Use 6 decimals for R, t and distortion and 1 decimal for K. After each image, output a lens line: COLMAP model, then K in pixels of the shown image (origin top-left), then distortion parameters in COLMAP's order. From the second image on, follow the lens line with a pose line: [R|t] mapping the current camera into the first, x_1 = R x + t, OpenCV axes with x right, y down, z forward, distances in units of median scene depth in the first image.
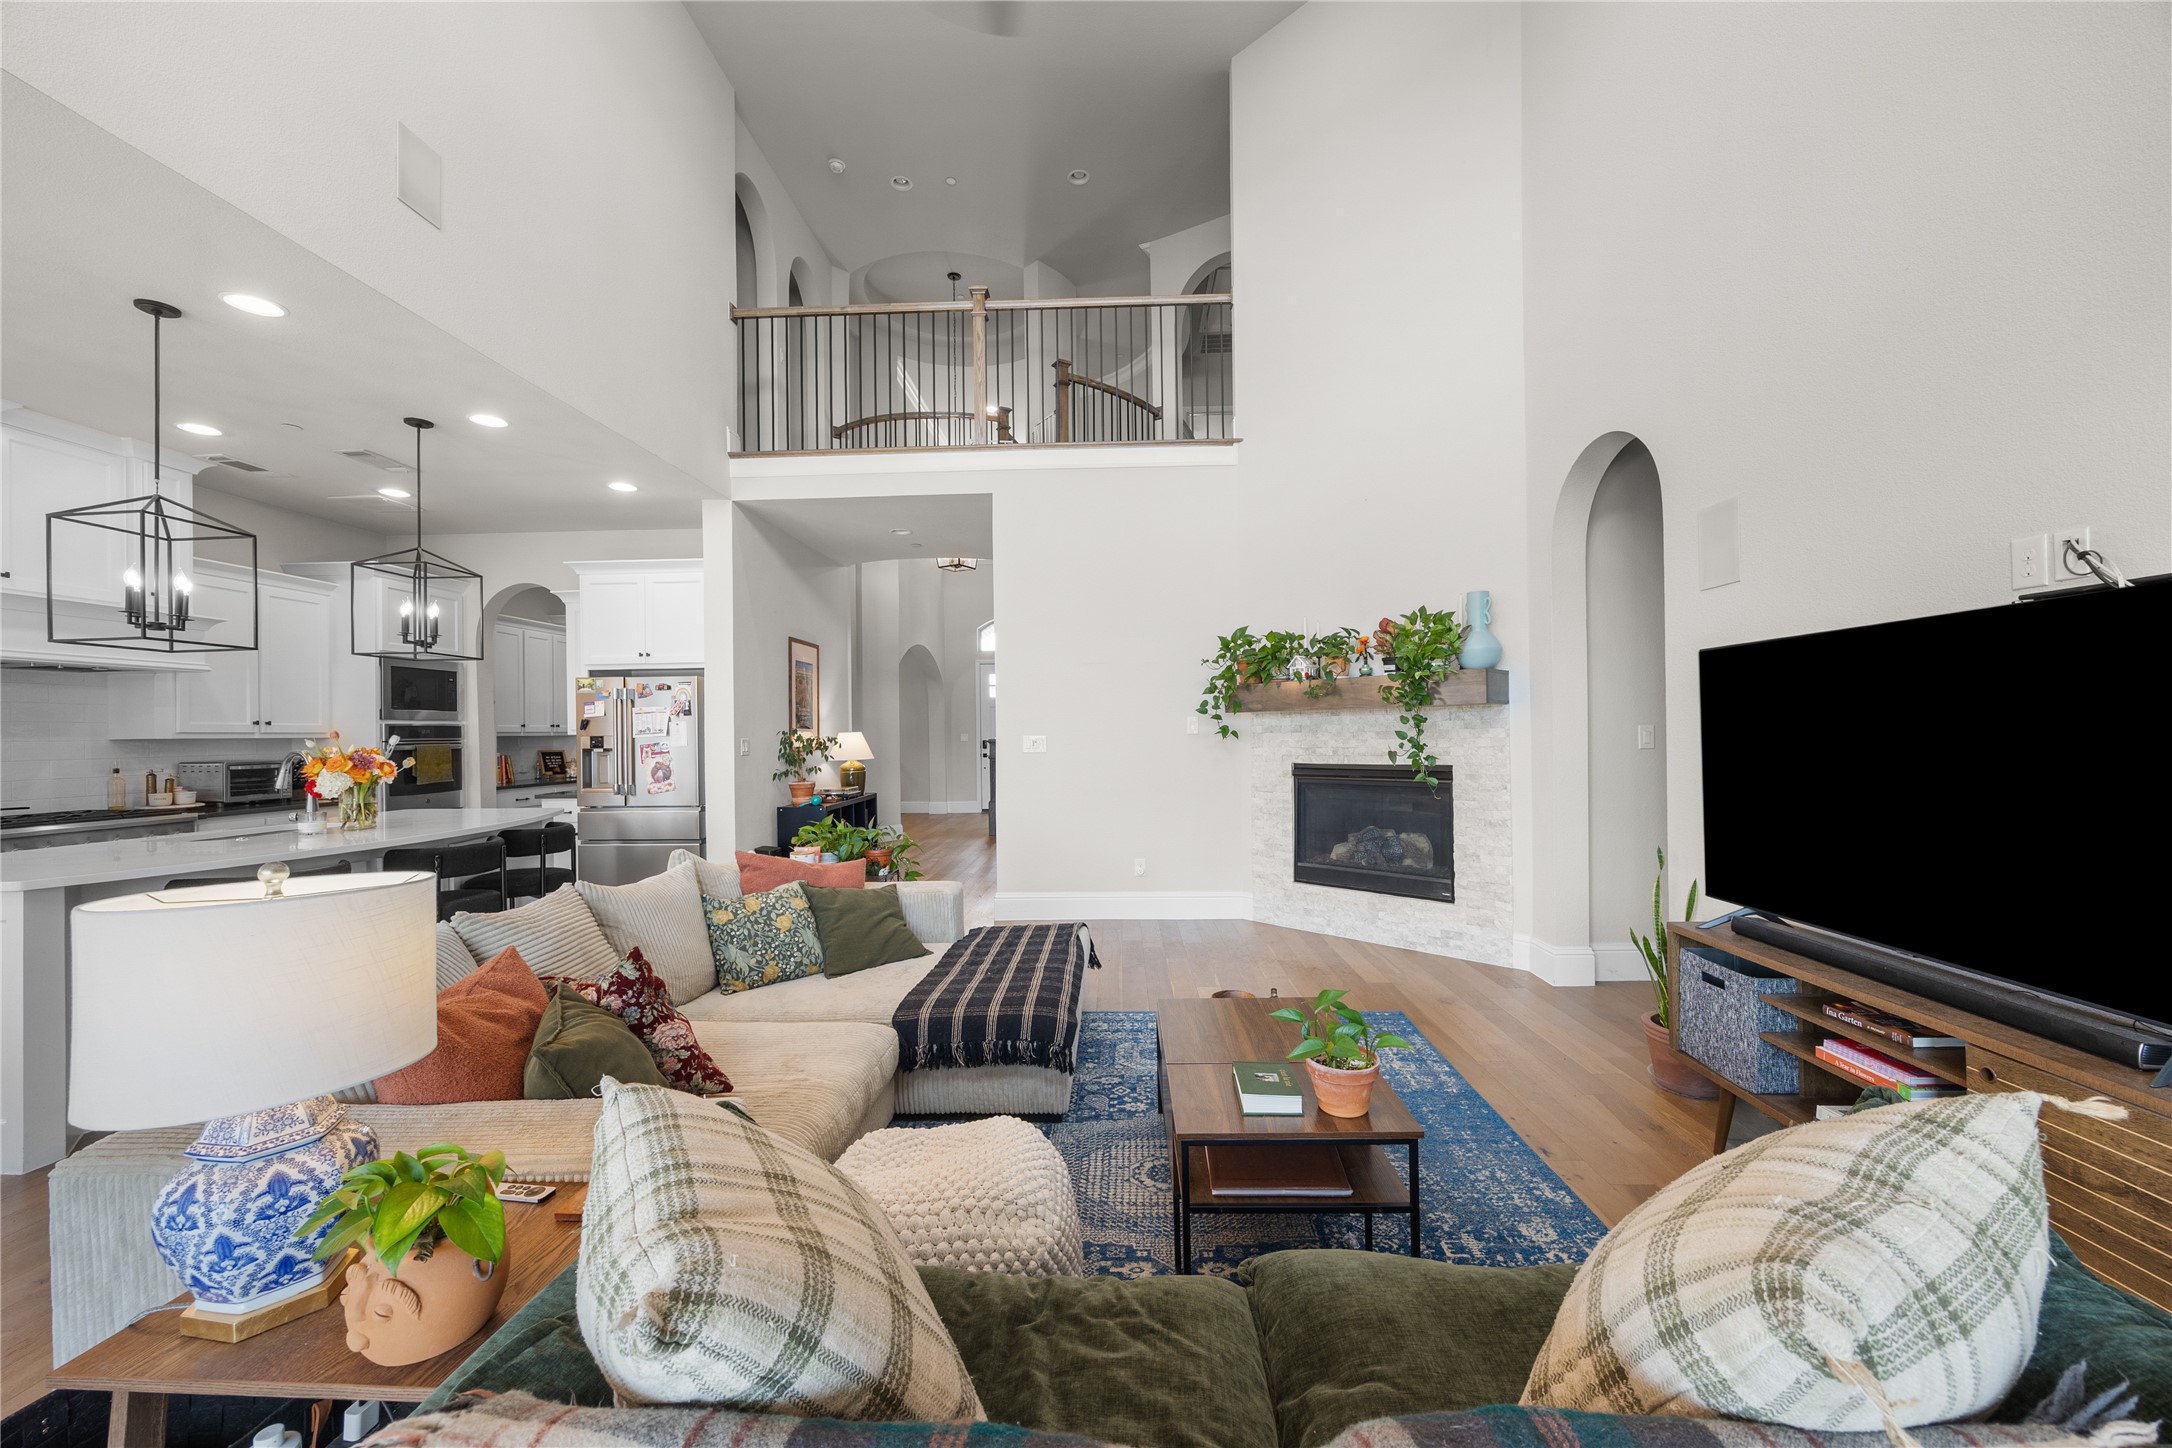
lens RADIAL K [[826.7, 0, 1078.9], [0, 826.7, 728.3], [0, 0, 1]] dist [-0.003854, -0.000152]
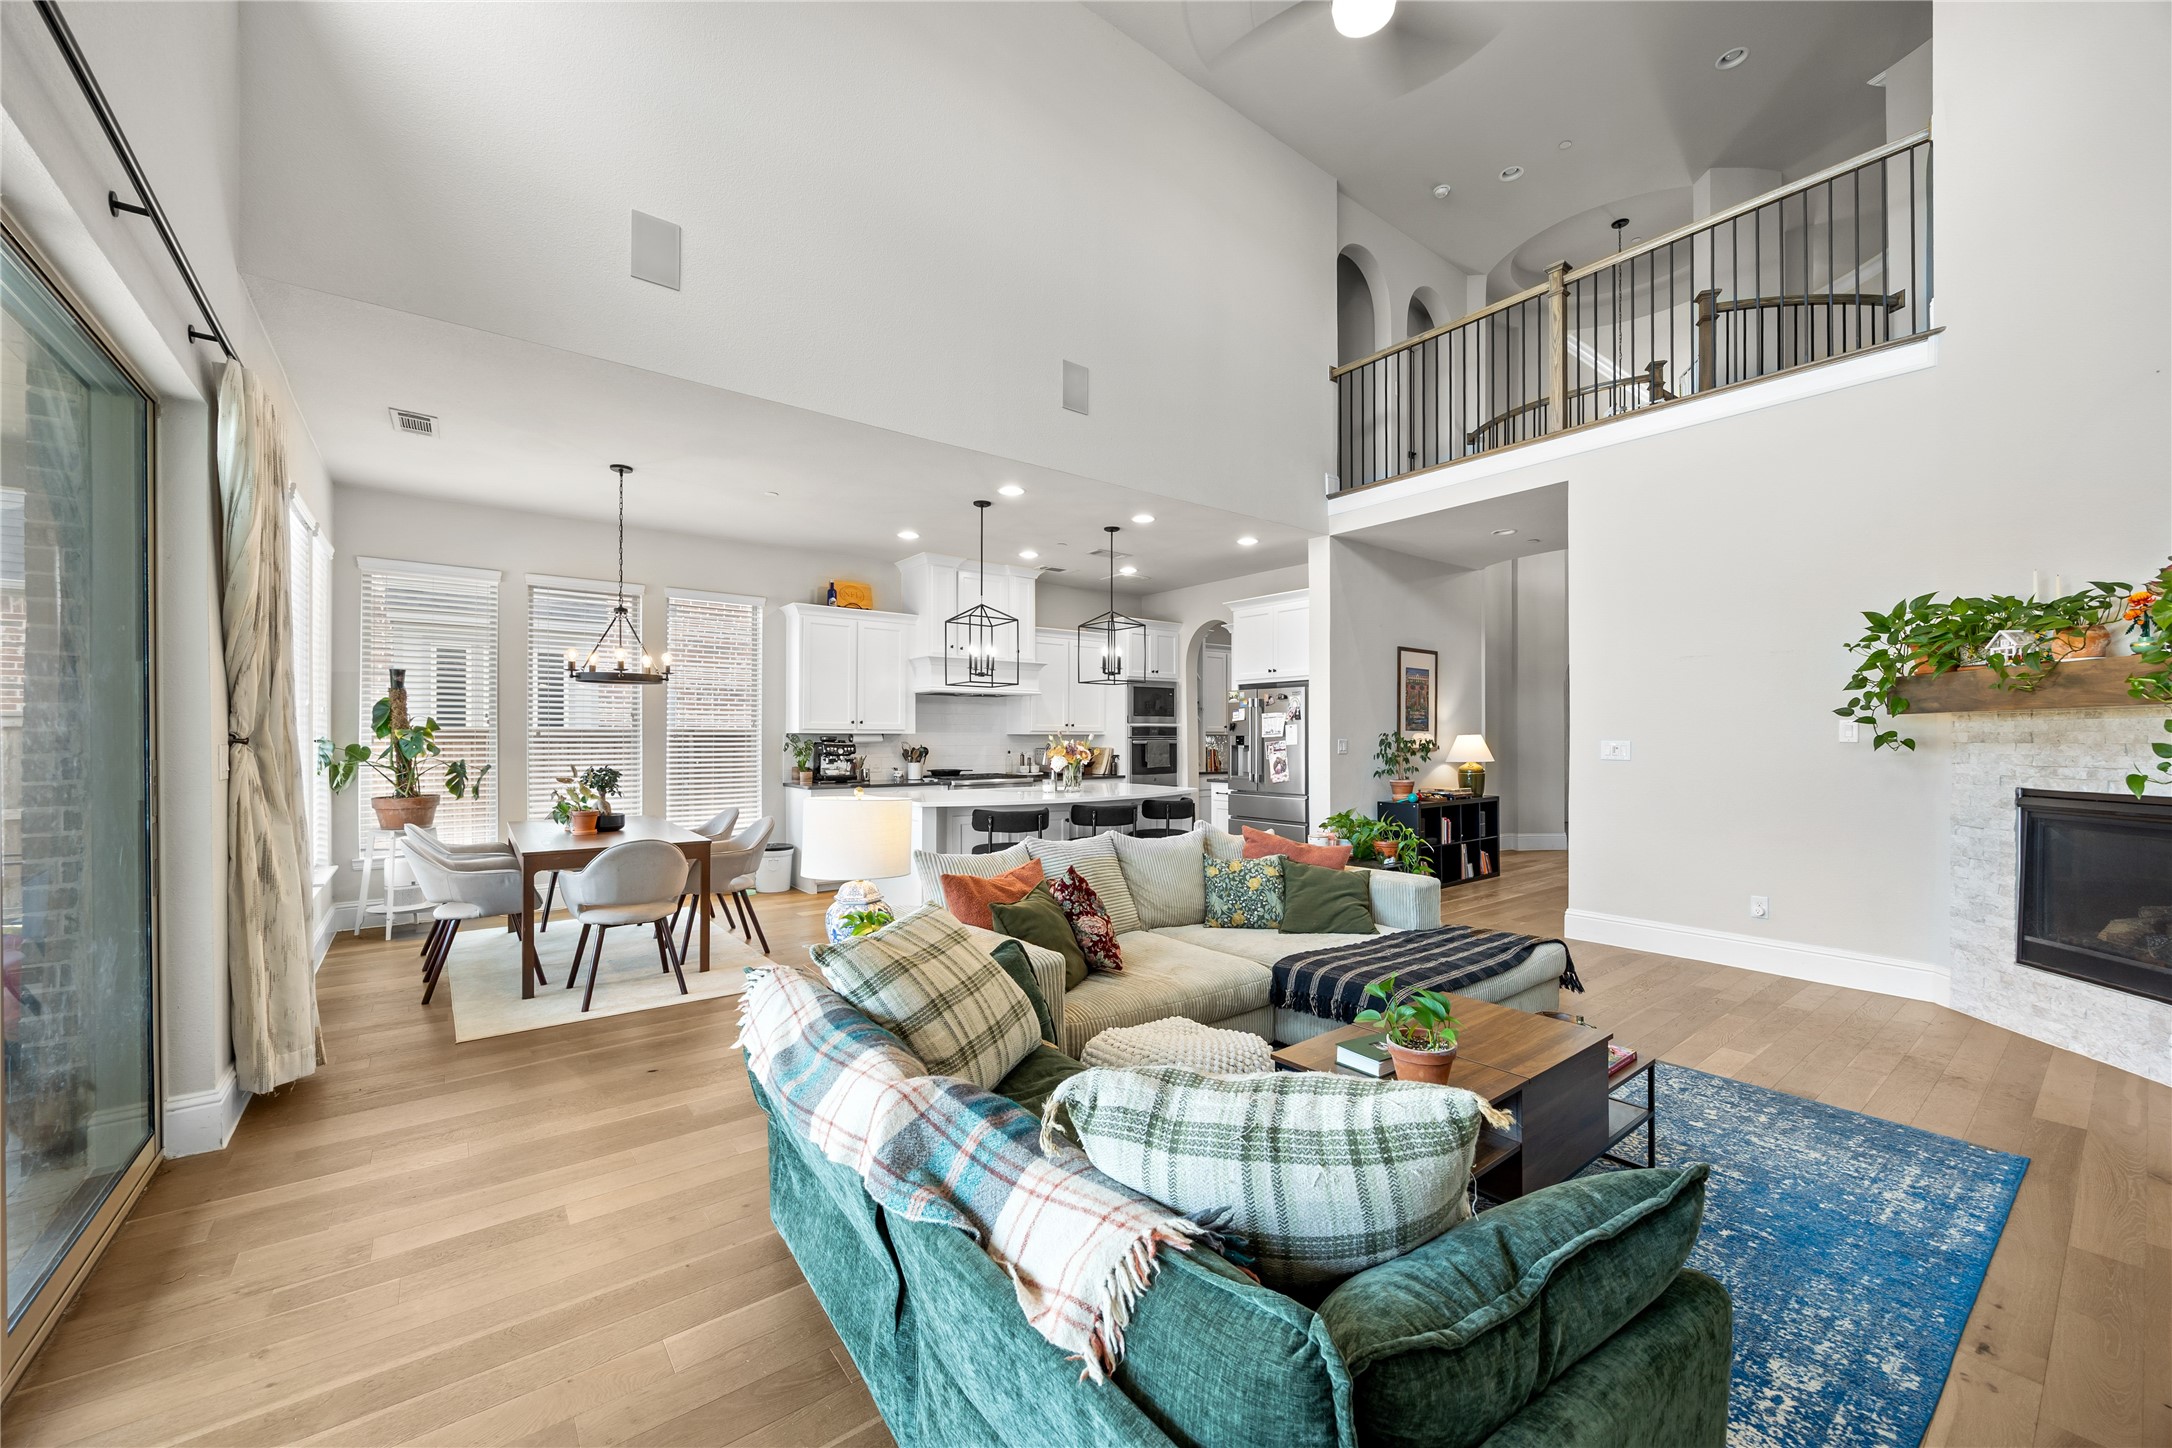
lens RADIAL K [[821.1, 0, 1093.8], [0, 821.1, 732.2], [0, 0, 1]] dist [-0.002045, -0.000508]
pose [[0.650518, 0.008726, -0.759441, 0.269841], [-0.004985, 0.999962, 0.007219, -0.004530], [0.759475, -0.000910, 0.650536, -0.010248]]
